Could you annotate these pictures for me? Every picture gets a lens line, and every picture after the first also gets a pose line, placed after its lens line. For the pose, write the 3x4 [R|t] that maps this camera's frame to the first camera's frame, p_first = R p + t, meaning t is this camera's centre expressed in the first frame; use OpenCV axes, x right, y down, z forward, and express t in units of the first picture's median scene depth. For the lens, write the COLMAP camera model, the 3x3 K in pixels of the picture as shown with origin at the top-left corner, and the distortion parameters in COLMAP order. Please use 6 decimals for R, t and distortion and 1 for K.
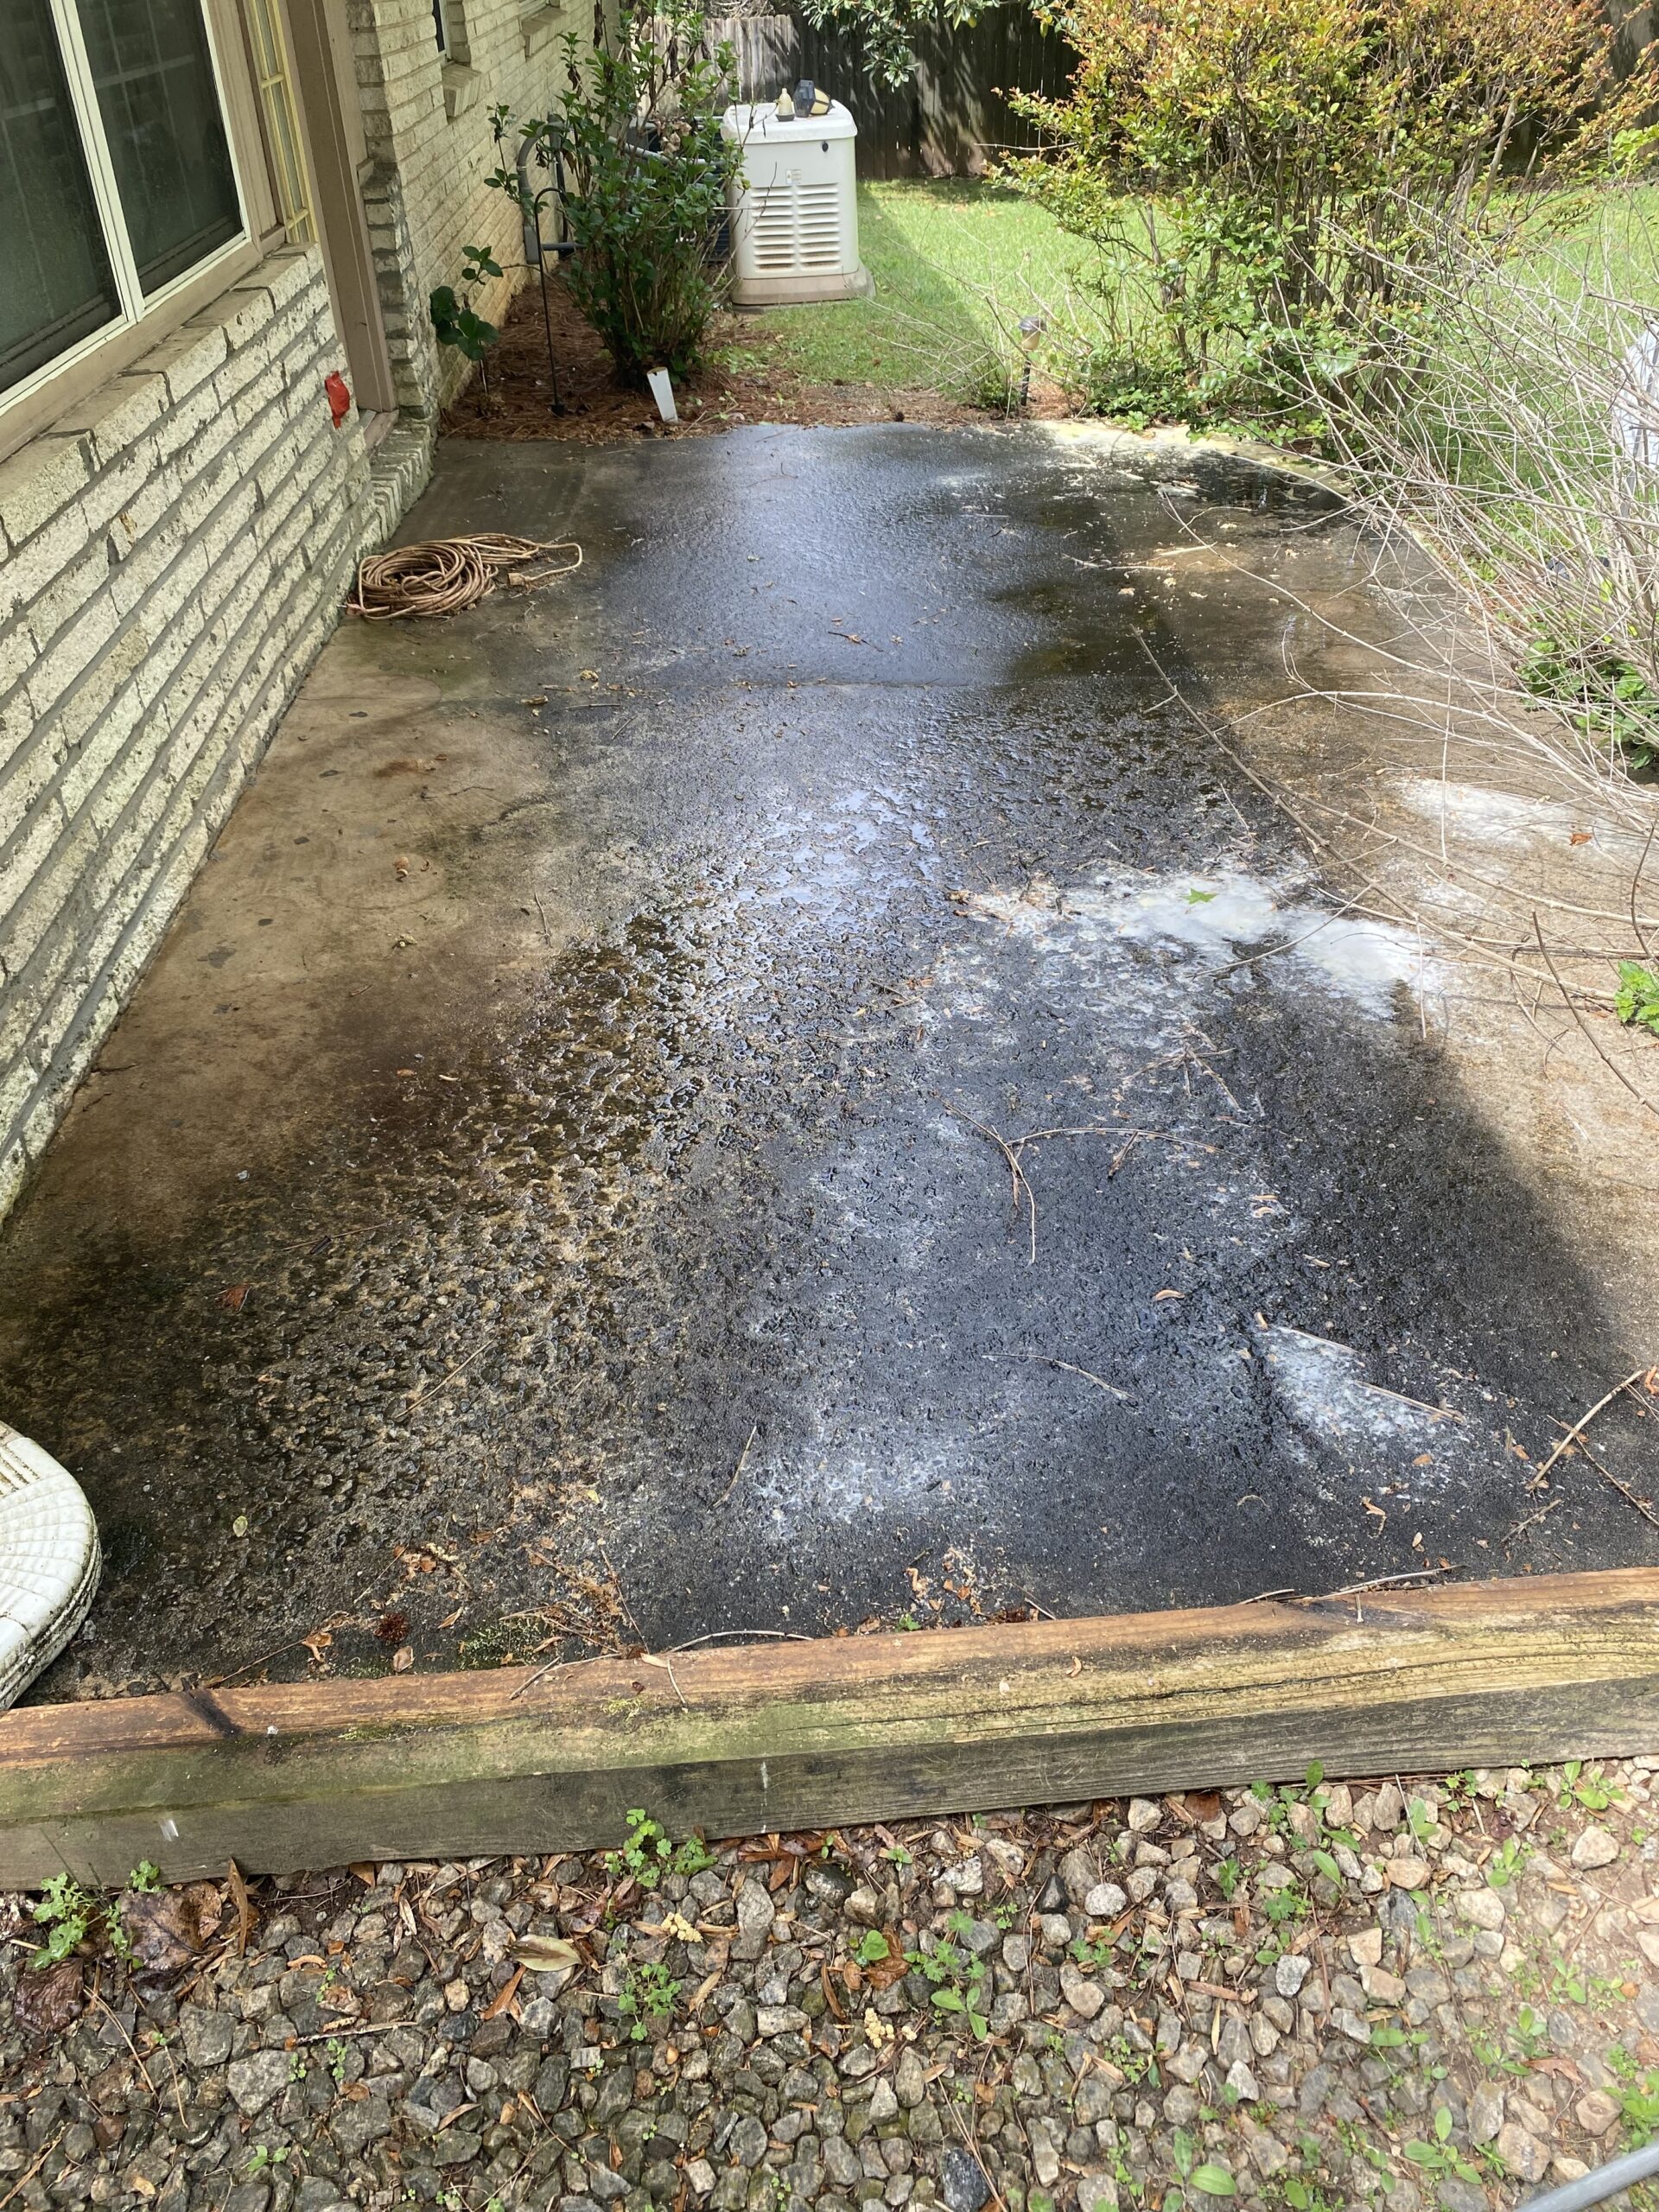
lens RADIAL K [[1655.3, 0, 829.5], [0, 1655.3, 1106.0], [0, 0, 1]] dist [-0.000261, 0.008554]
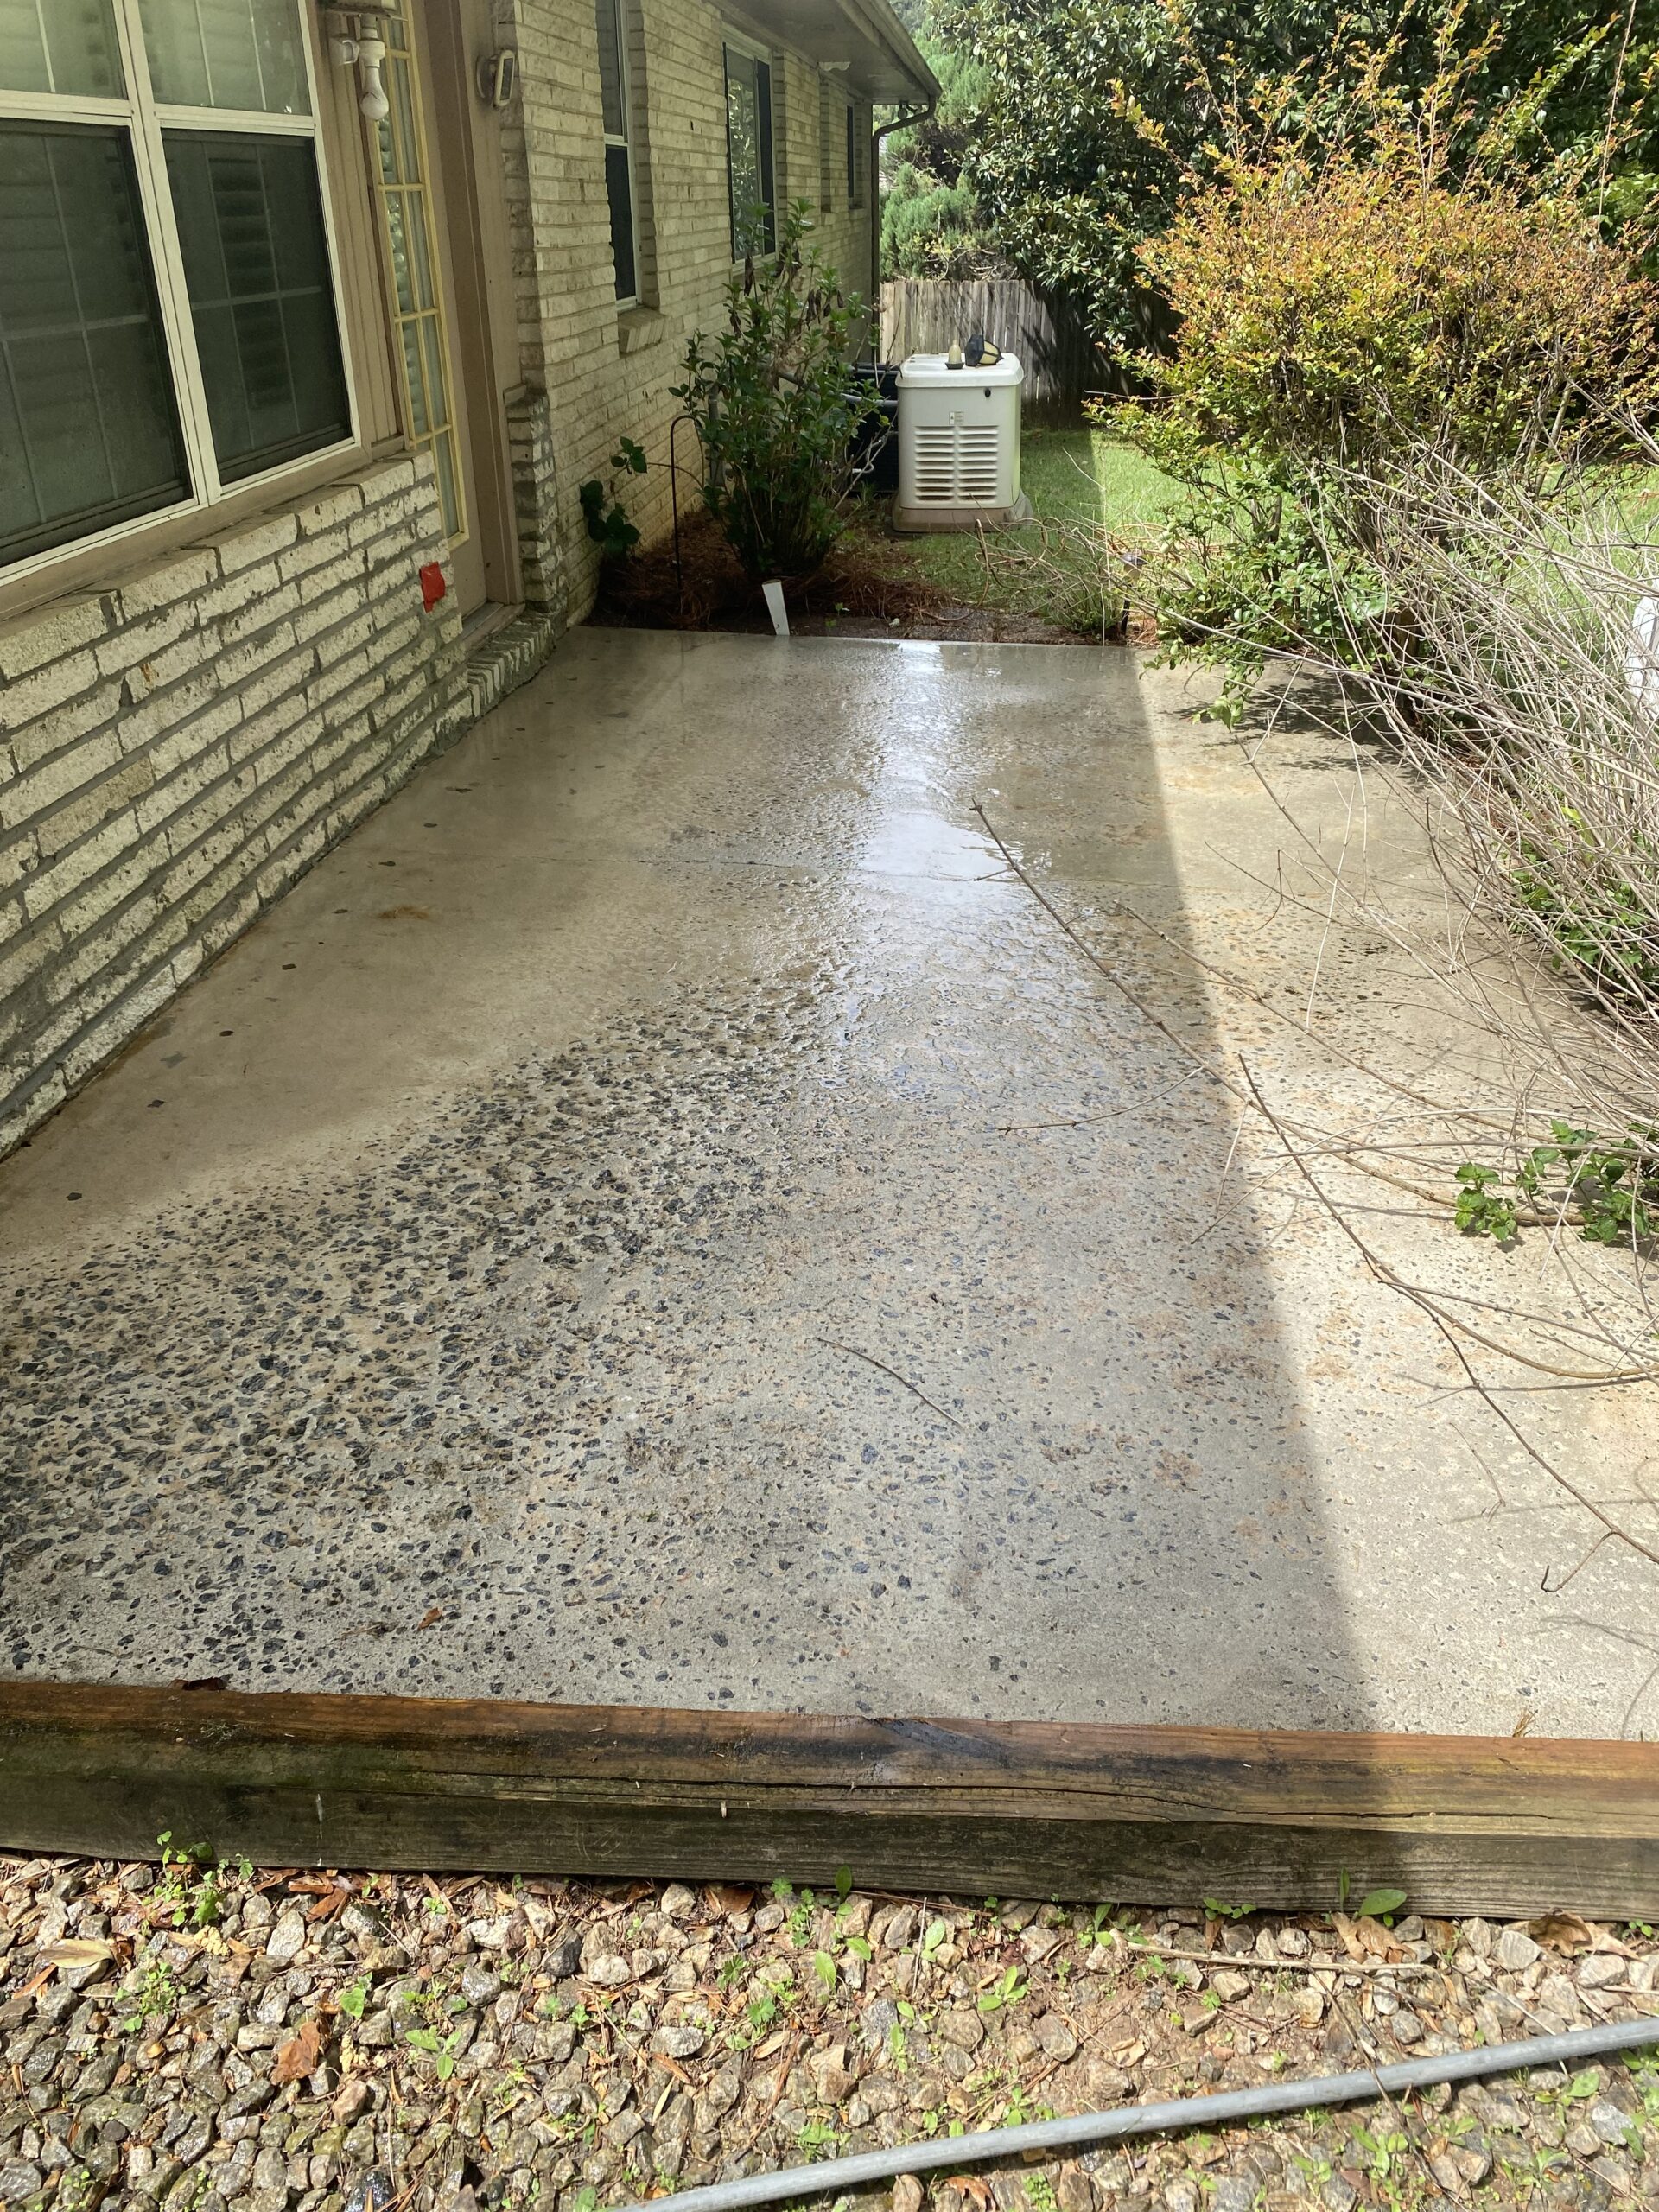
lens RADIAL K [[1658.8, 0, 832.5], [0, 1658.8, 1137.6], [0, 0, 1]] dist [-0.002092, 0.006215]
pose [[0.990461, 0.087128, -0.106754, 0.162907], [-0.097692, 0.990372, -0.098084, 0.022715], [0.097180, 0.107577, 0.989436, -0.029792]]
